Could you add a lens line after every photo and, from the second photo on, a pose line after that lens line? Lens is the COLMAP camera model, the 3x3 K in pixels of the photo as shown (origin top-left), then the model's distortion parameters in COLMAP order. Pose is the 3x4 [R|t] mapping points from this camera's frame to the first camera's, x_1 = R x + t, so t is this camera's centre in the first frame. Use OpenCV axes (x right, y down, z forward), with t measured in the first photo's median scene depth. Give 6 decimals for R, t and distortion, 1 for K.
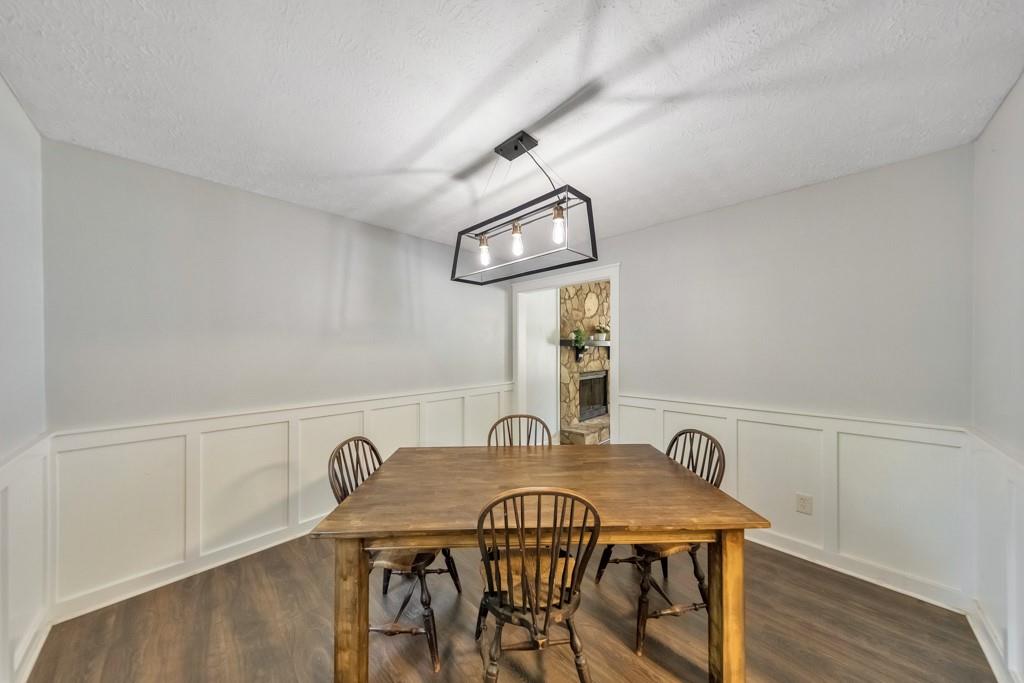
lens RADIAL K [[325.7, 0, 515.6], [0, 325.7, 343.6], [0, 0, 1]] dist [0.011388, -0.000006]
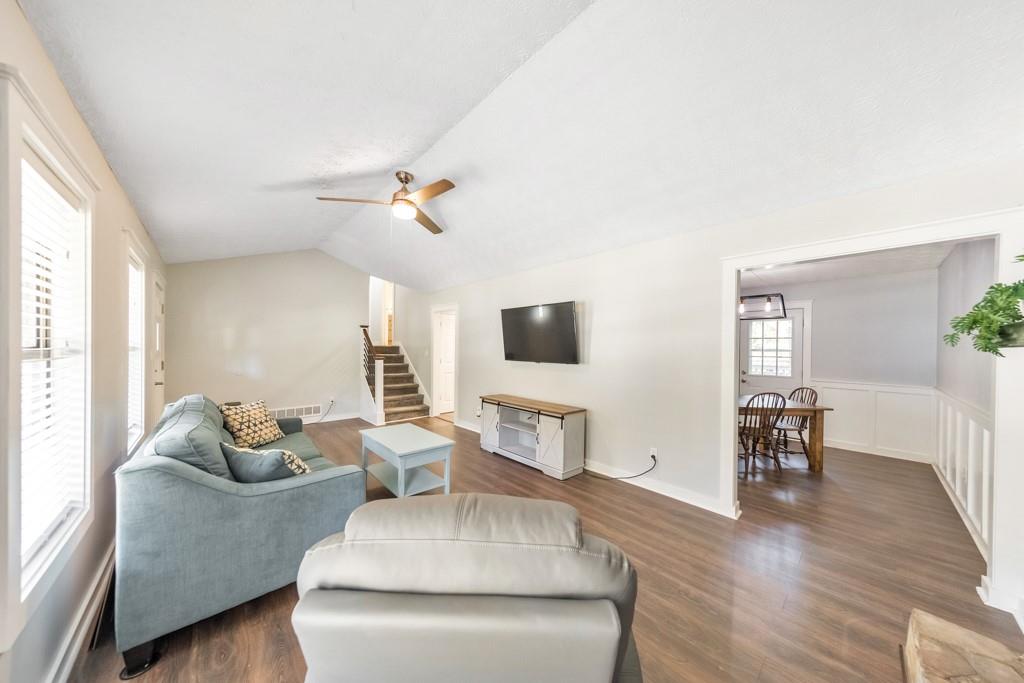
lens RADIAL K [[325.7, 0, 515.6], [0, 325.7, 343.6], [0, 0, 1]] dist [0.011388, -0.000006]
pose [[0.997713, 0.010311, -0.066803, -1.825003], [-0.009834, 0.999924, 0.007460, -0.027574], [0.066874, -0.006786, 0.997738, -1.941472]]
